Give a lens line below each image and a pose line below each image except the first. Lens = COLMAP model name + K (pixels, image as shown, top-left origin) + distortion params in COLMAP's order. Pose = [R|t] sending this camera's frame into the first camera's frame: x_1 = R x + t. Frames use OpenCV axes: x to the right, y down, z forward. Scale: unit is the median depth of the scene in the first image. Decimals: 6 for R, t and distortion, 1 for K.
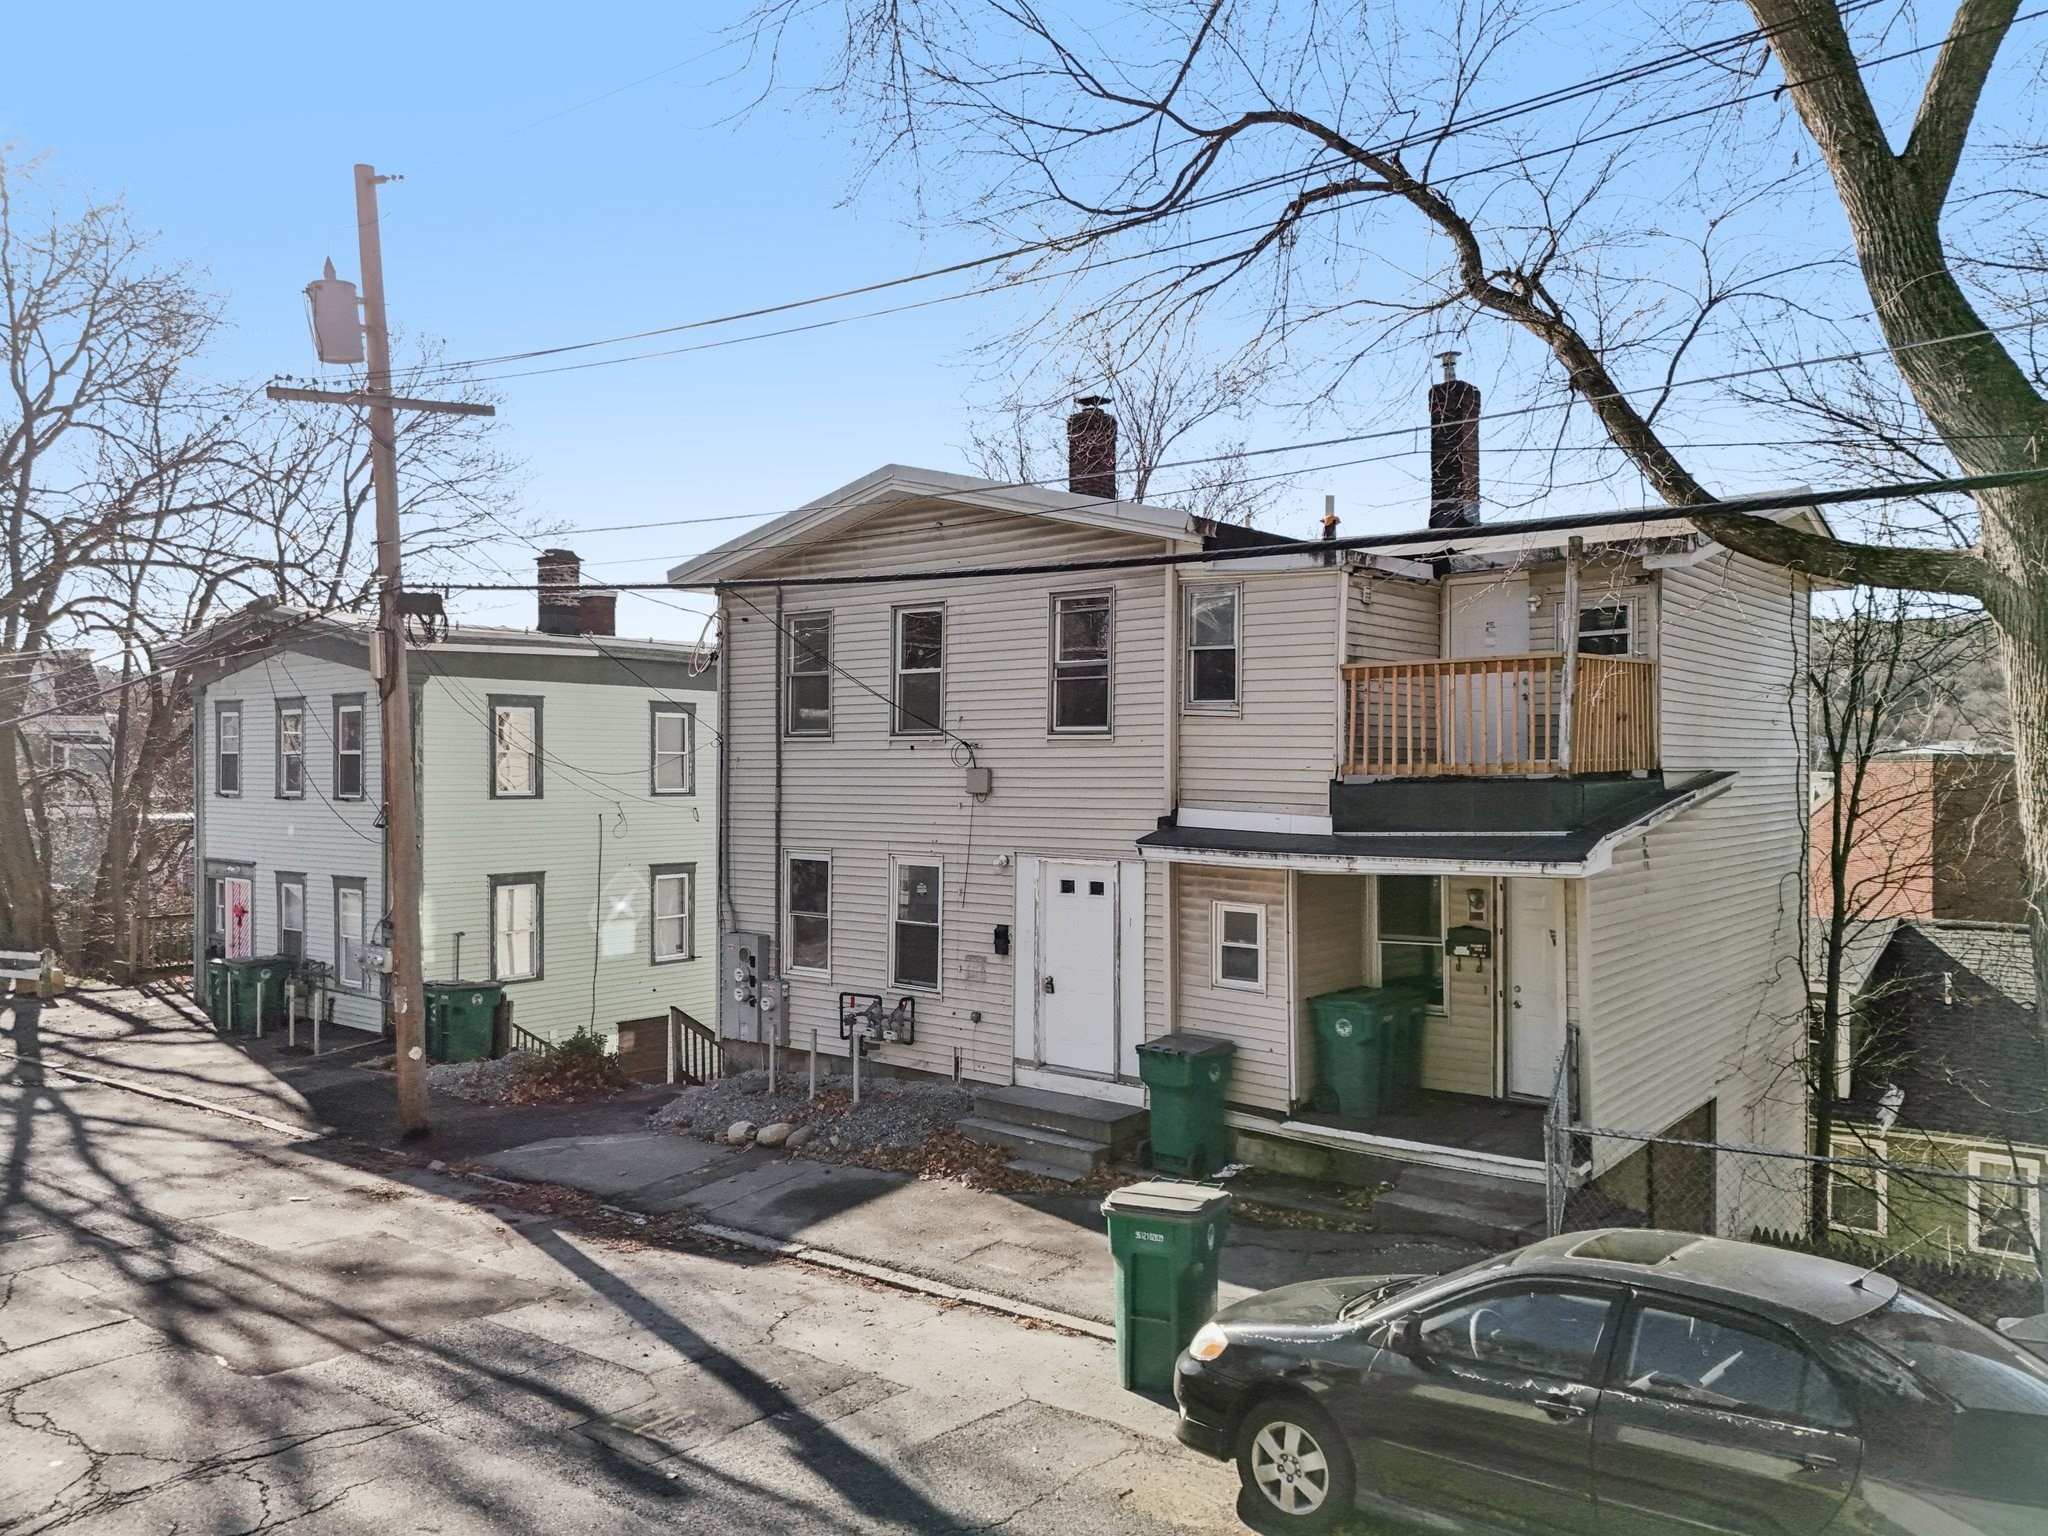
lens RADIAL K [[1474.0, 0, 1024.0], [0, 1474.0, 768.0], [0, 0, 1]] dist [0.074850, -0.064304]
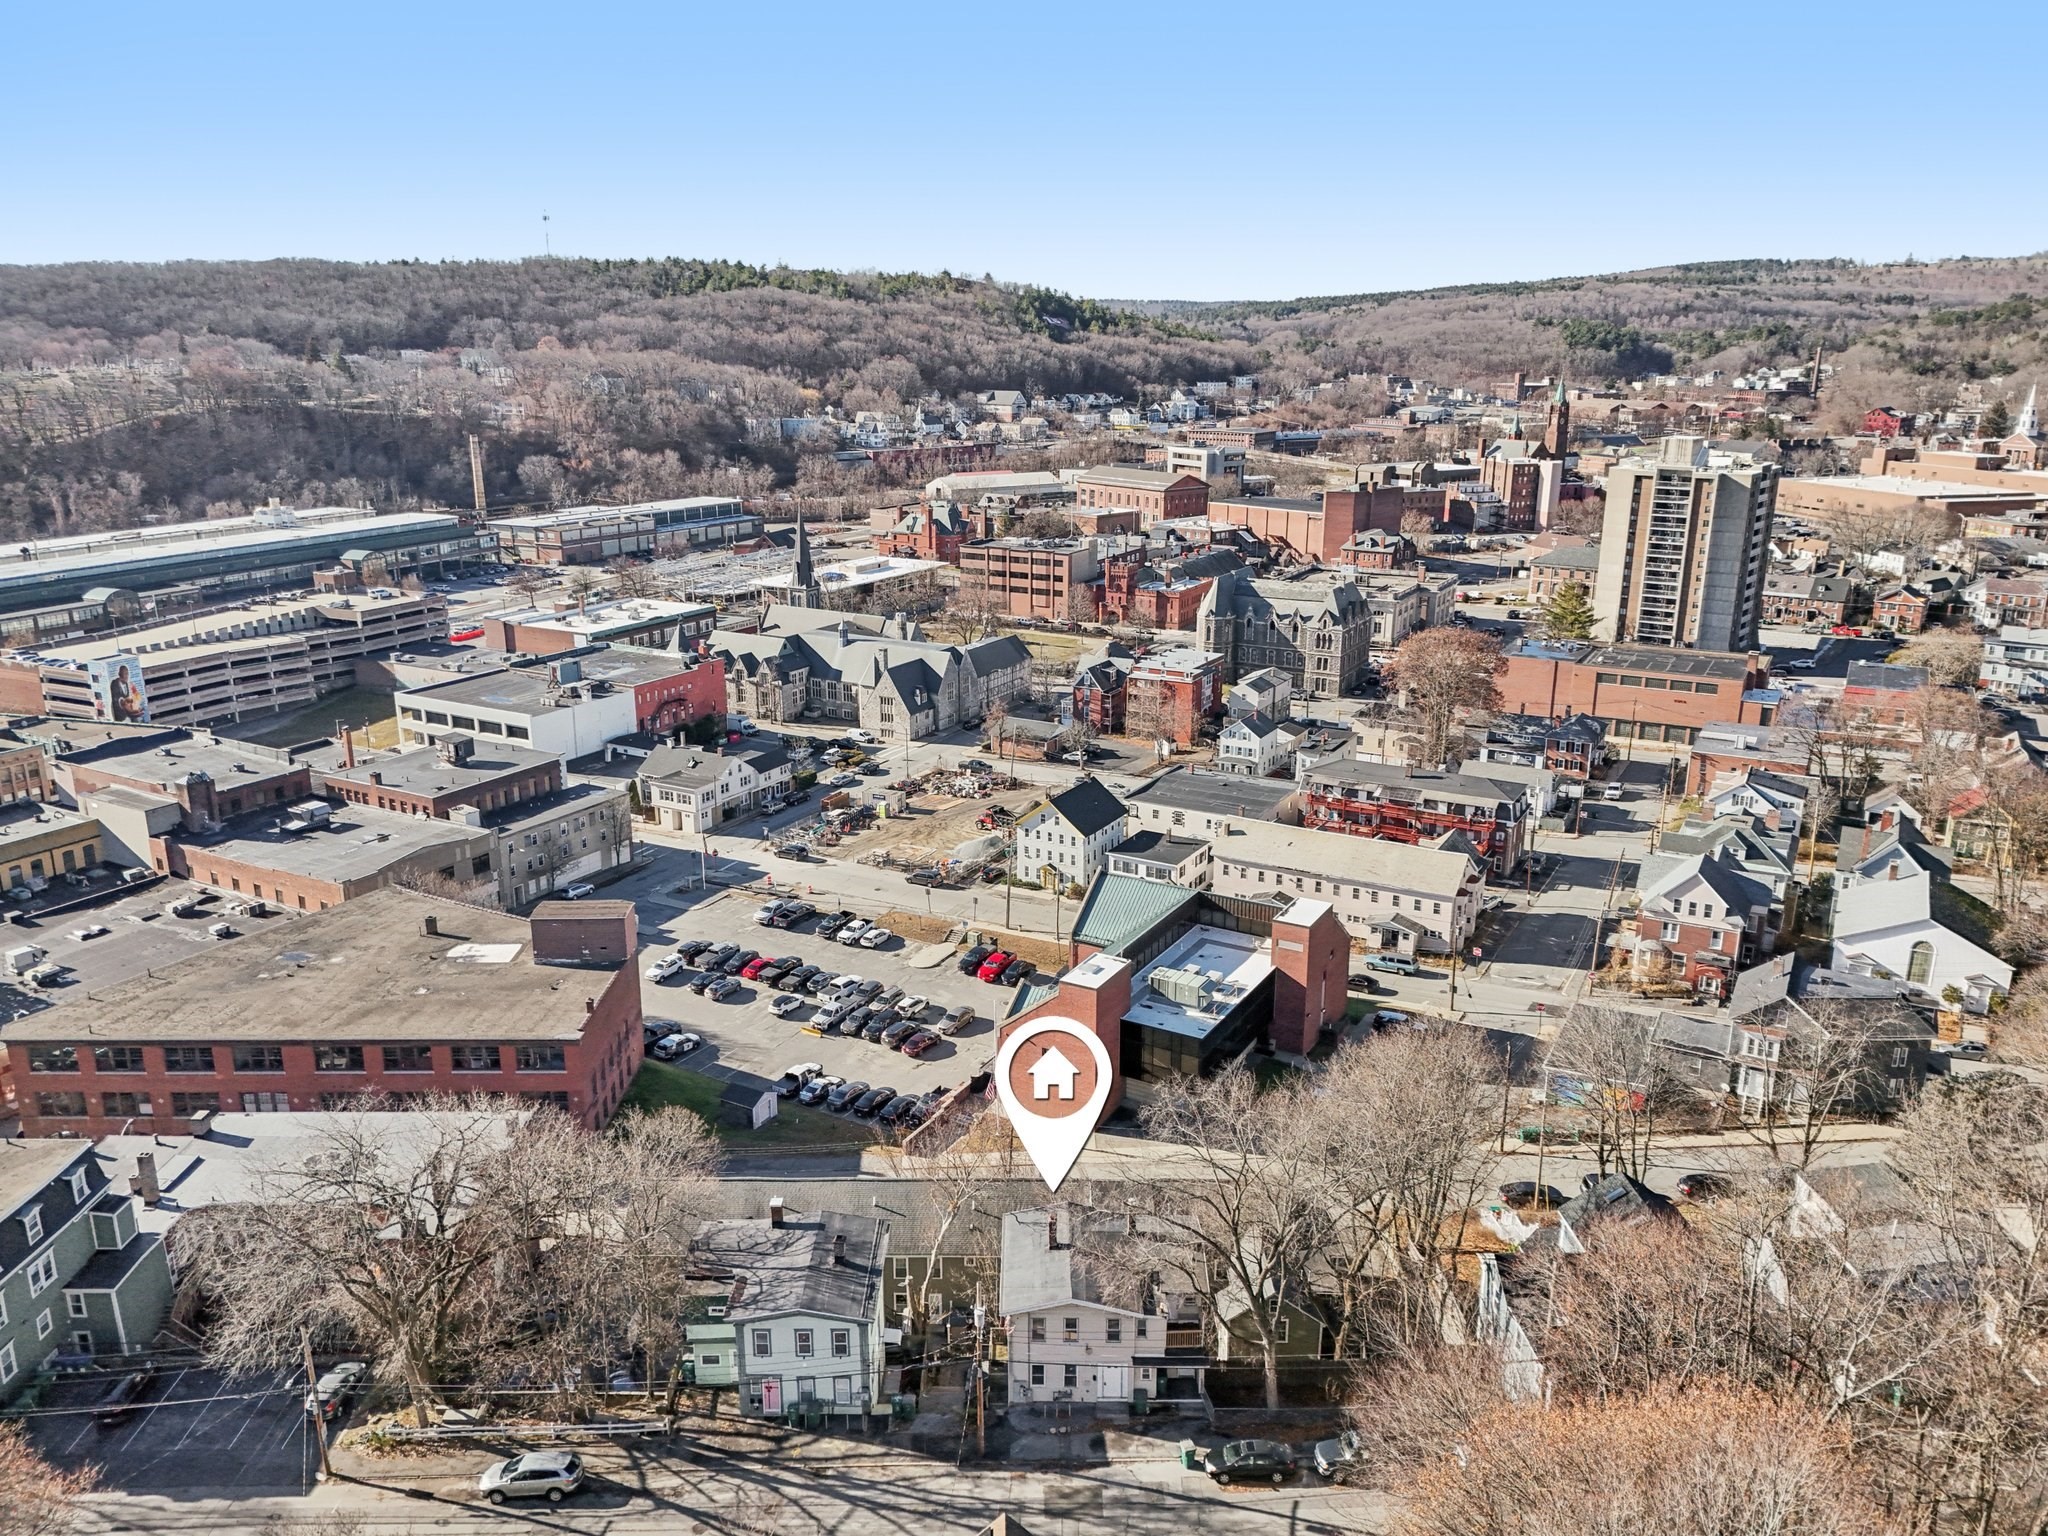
lens RADIAL K [[1474.0, 0, 1024.0], [0, 1474.0, 768.0], [0, 0, 1]] dist [0.074850, -0.064304]
pose [[0.783347, -0.168435, 0.598329, -2.889126], [-0.003344, 0.961430, 0.275030, -3.276563], [-0.621576, -0.217445, 0.752570, -2.235152]]
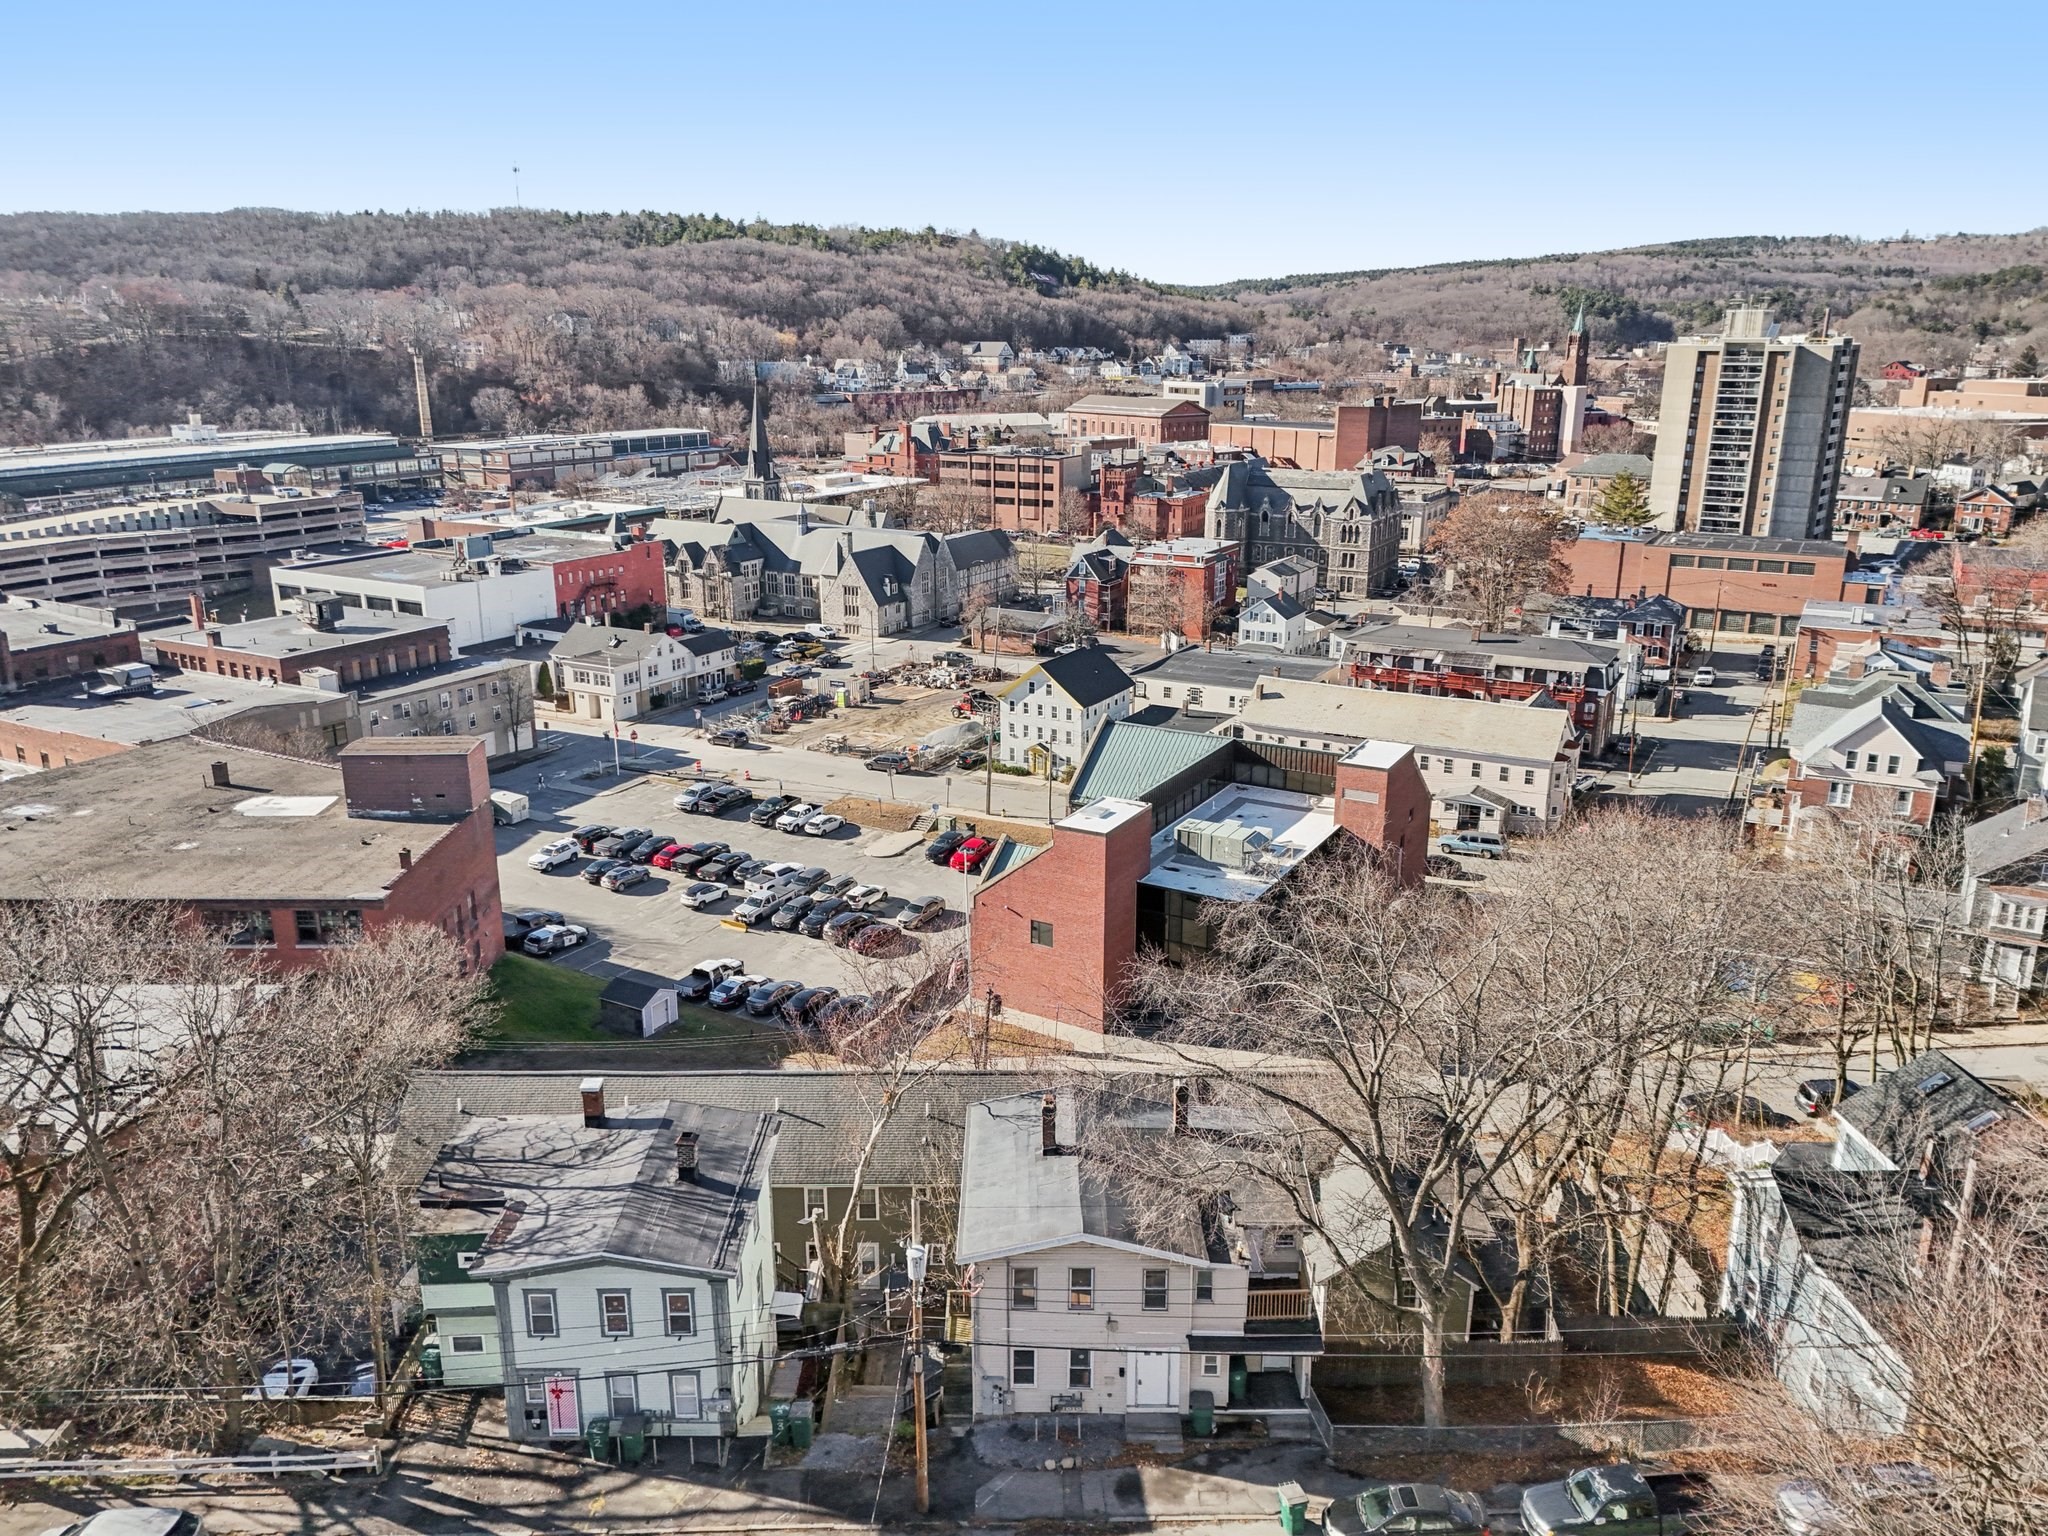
lens RADIAL K [[1444.1, 0, 1014.1], [0, 1444.1, 775.9], [0, 0, 1]] dist [0.060413, -0.041049]
pose [[0.782591, -0.172488, 0.598163, -1.691632], [-0.001653, 0.960269, 0.279070, -1.808193], [-0.622533, -0.219387, 0.751213, -0.779089]]
